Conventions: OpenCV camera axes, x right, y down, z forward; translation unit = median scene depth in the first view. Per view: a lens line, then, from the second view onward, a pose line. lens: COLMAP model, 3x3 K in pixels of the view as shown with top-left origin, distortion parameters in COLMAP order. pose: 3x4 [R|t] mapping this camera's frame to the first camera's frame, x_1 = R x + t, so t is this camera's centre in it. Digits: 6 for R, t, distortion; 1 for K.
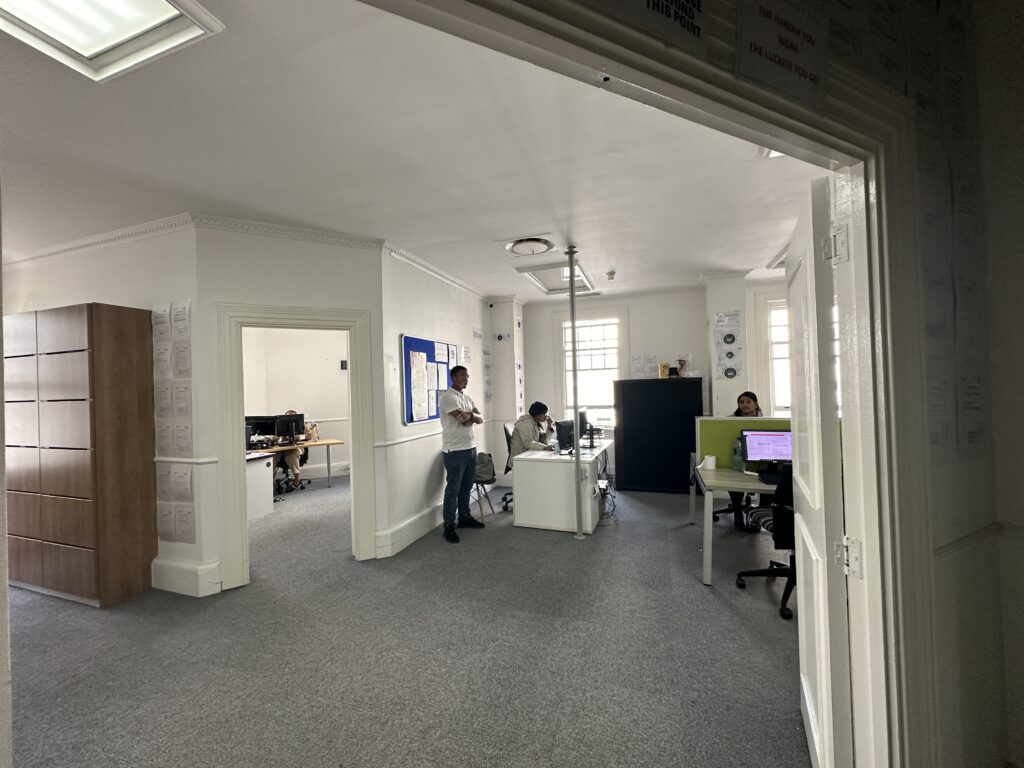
lens RADIAL K [[408.3, 0, 513.8], [0, 408.3, 384.9], [0, 0, 1]] dist [-0.002610, 0.001410]
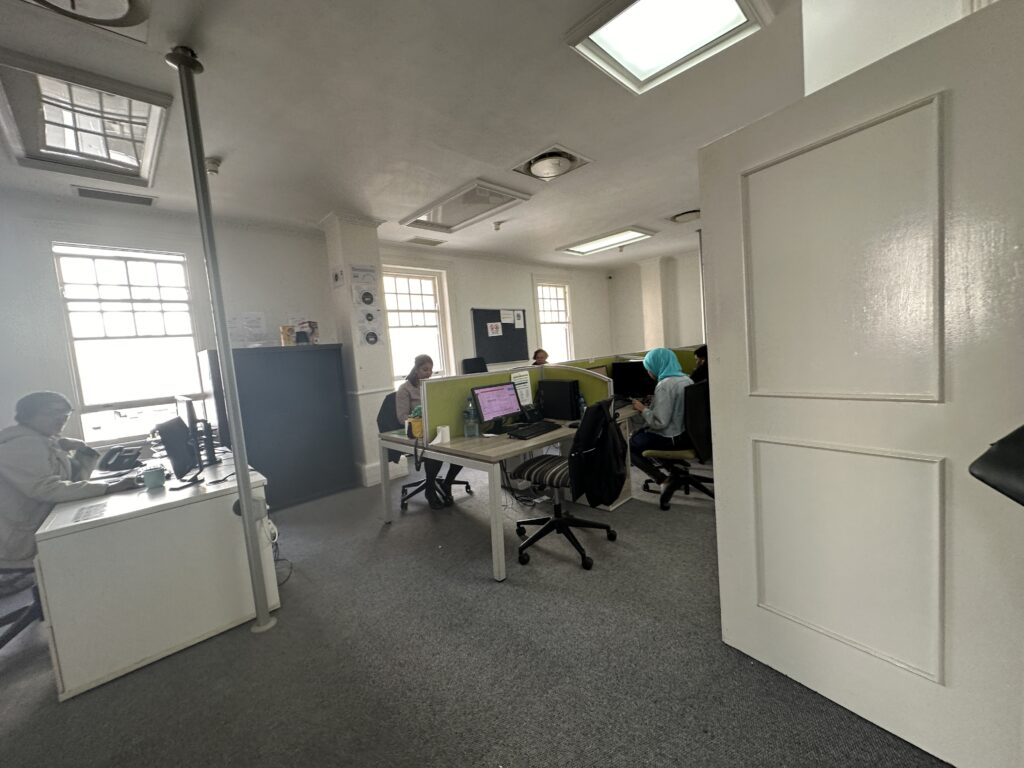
lens RADIAL K [[408.3, 0, 510.8], [0, 408.3, 383.6], [0, 0, 1]] dist [-0.002610, 0.001410]
pose [[0.446855, -0.078448, 0.891160, -0.149939], [0.065888, 0.996328, 0.054667, 0.051126], [-0.892177, 0.034288, 0.450383, 0.472512]]
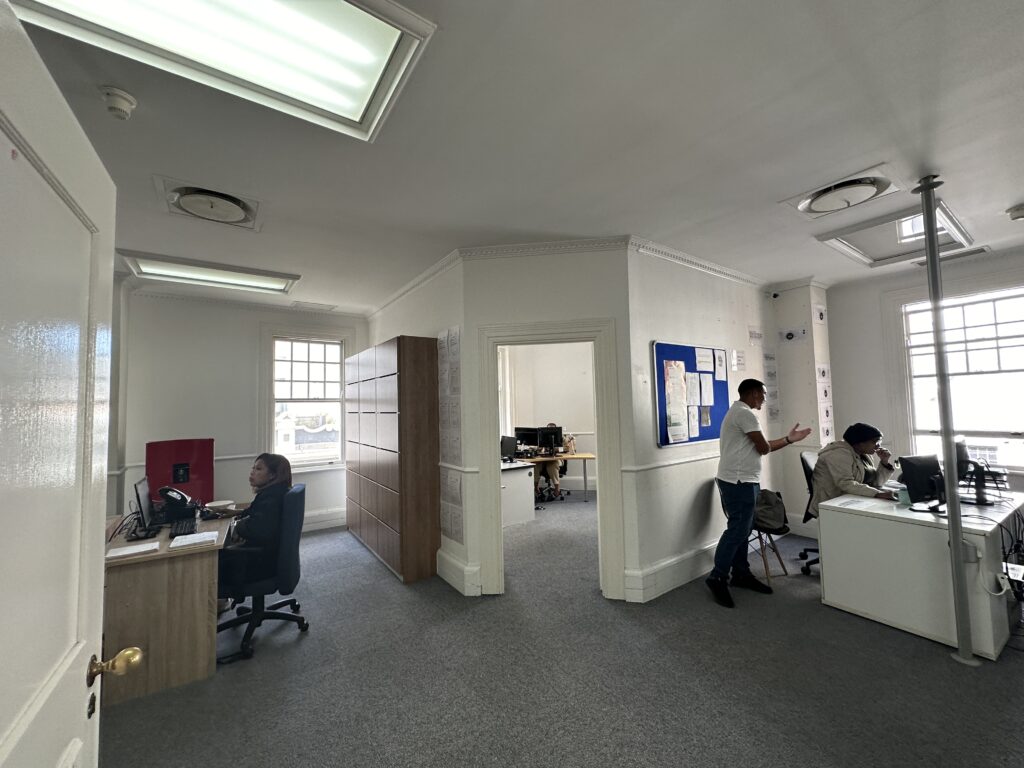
lens RADIAL K [[408.3, 0, 510.5], [0, 408.3, 383.8], [0, 0, 1]] dist [-0.002610, 0.001410]
pose [[0.806813, -0.021957, -0.590399, -0.011526], [0.003772, 0.999480, -0.032016, -0.007803], [0.590795, 0.023604, 0.806476, 0.133400]]
